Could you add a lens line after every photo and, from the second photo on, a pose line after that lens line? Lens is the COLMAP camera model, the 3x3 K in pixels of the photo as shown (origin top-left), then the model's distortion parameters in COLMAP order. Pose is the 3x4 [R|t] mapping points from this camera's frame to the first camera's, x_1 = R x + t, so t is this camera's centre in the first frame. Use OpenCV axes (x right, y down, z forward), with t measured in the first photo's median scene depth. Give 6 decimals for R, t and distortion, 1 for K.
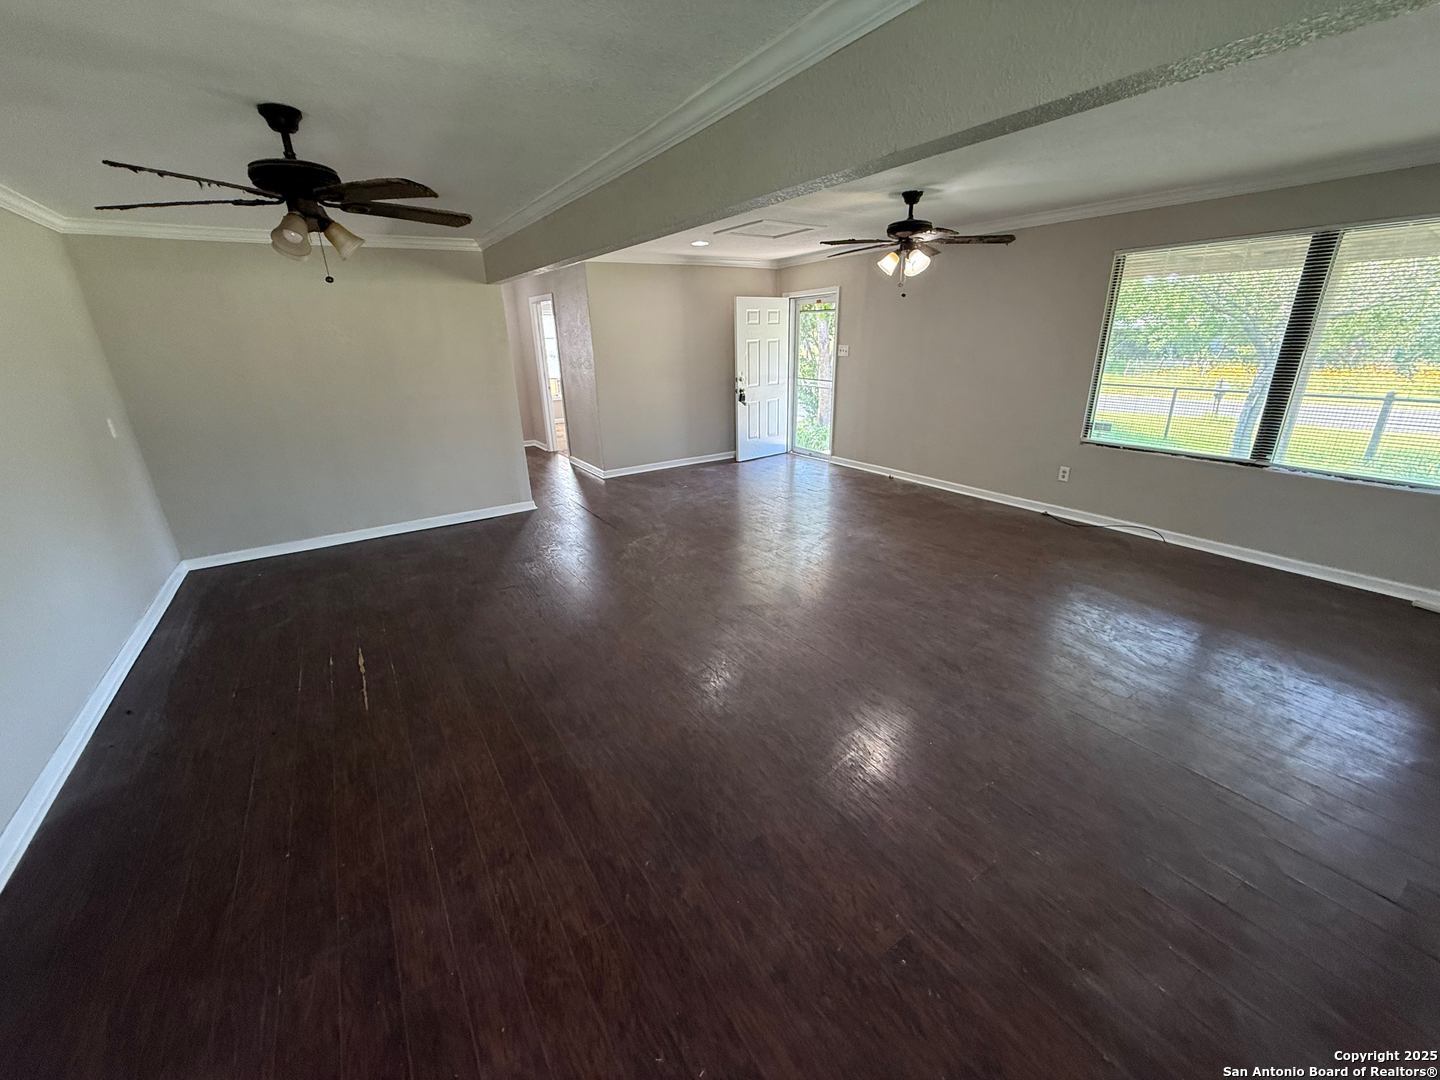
lens RADIAL K [[581.5, 0, 717.6], [0, 581.5, 545.1], [0, 0, 1]] dist [0.001727, 0.000257]
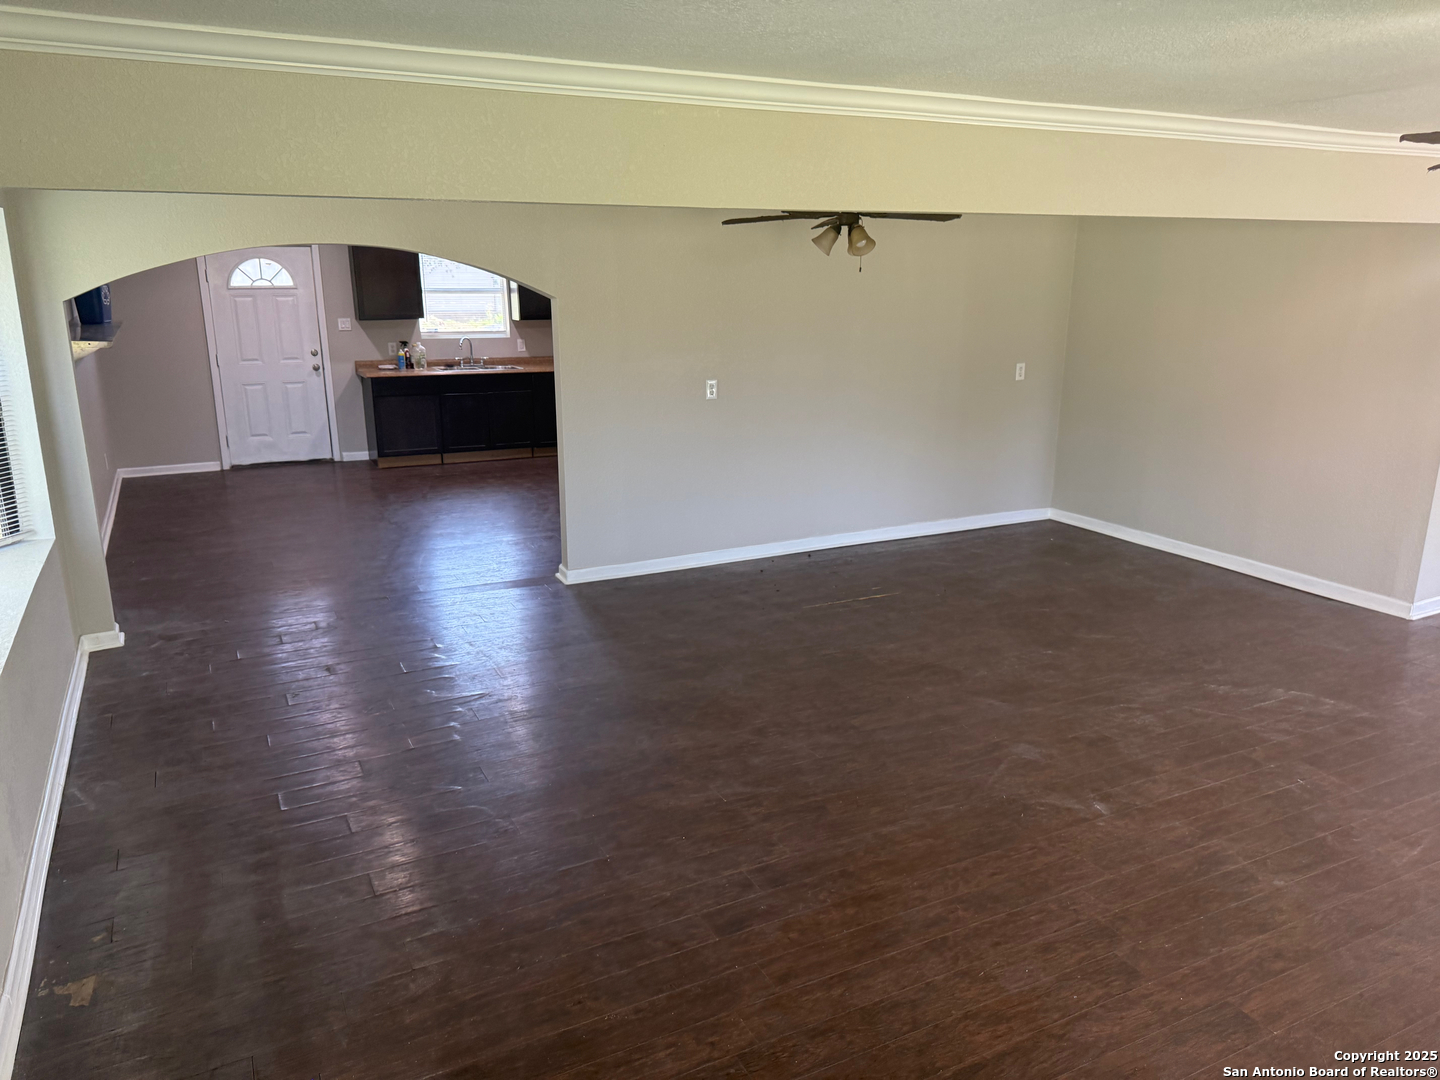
lens RADIAL K [[1009.8, 0, 723.1], [0, 1009.8, 548.4], [0, 0, 1]] dist [0.151904, -0.243676]
pose [[-0.089753, 0.288185, -0.953359, 0.845180], [-0.342665, 0.889849, 0.301247, -0.249887], [0.935161, 0.353720, 0.018884, 0.457065]]
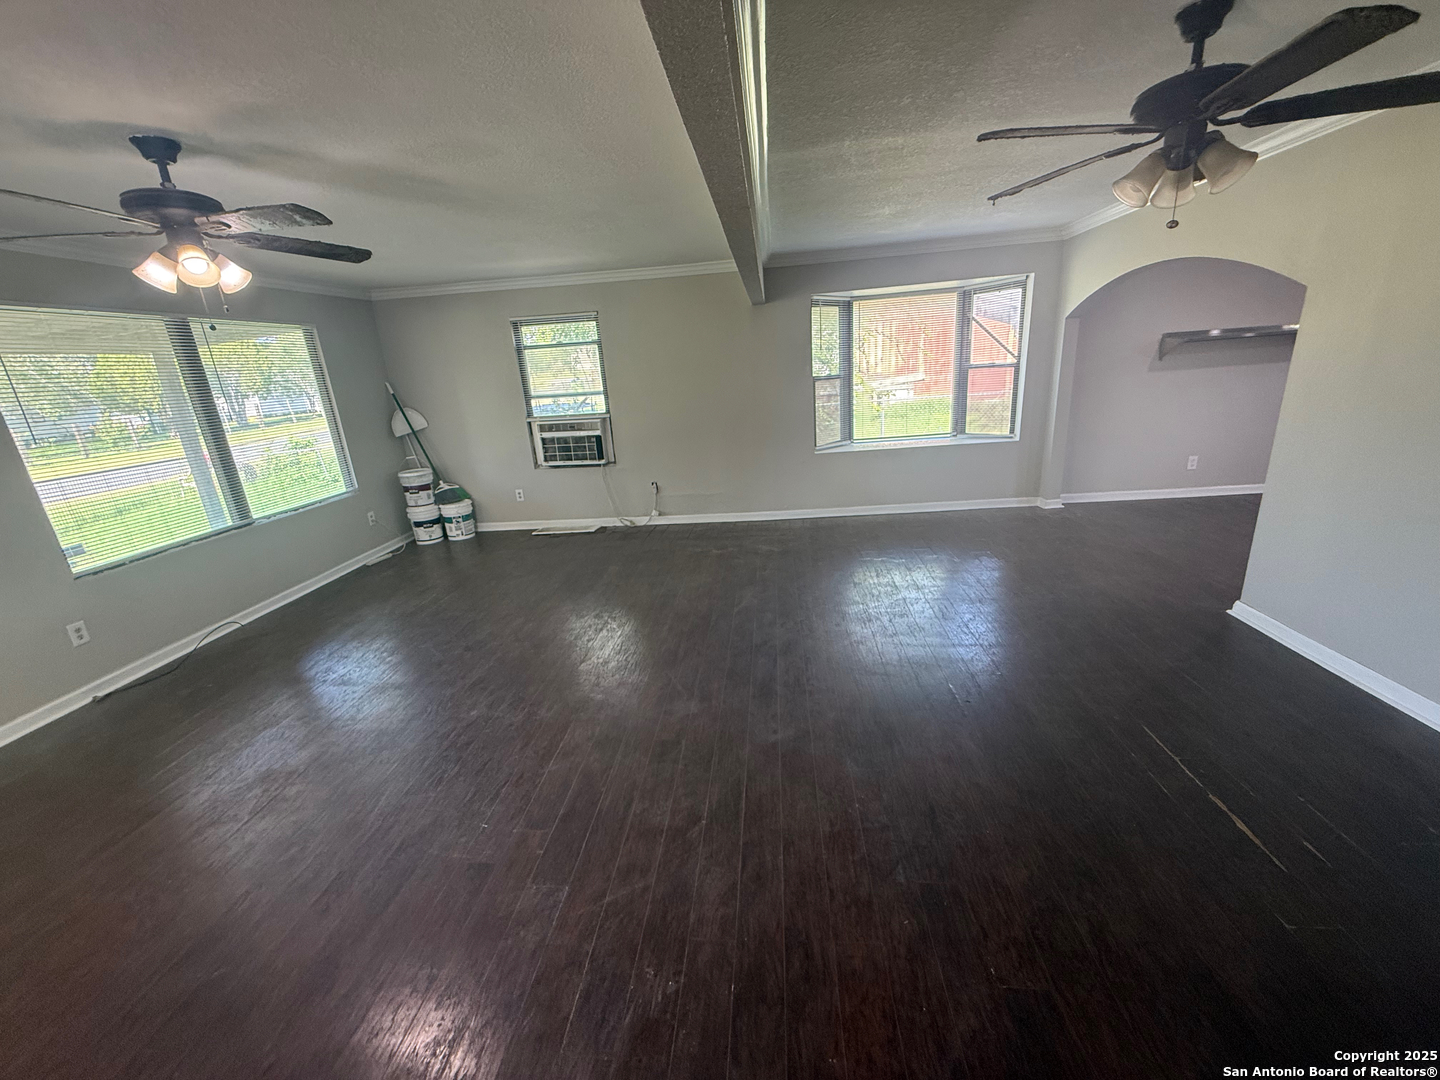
lens RADIAL K [[581.5, 0, 717.6], [0, 581.5, 545.1], [0, 0, 1]] dist [0.001727, 0.000257]
pose [[-0.786004, -0.108116, 0.608695, -0.360559], [0.294784, 0.799909, 0.522732, -0.355975], [-0.543416, 0.590303, -0.596860, 1.029370]]
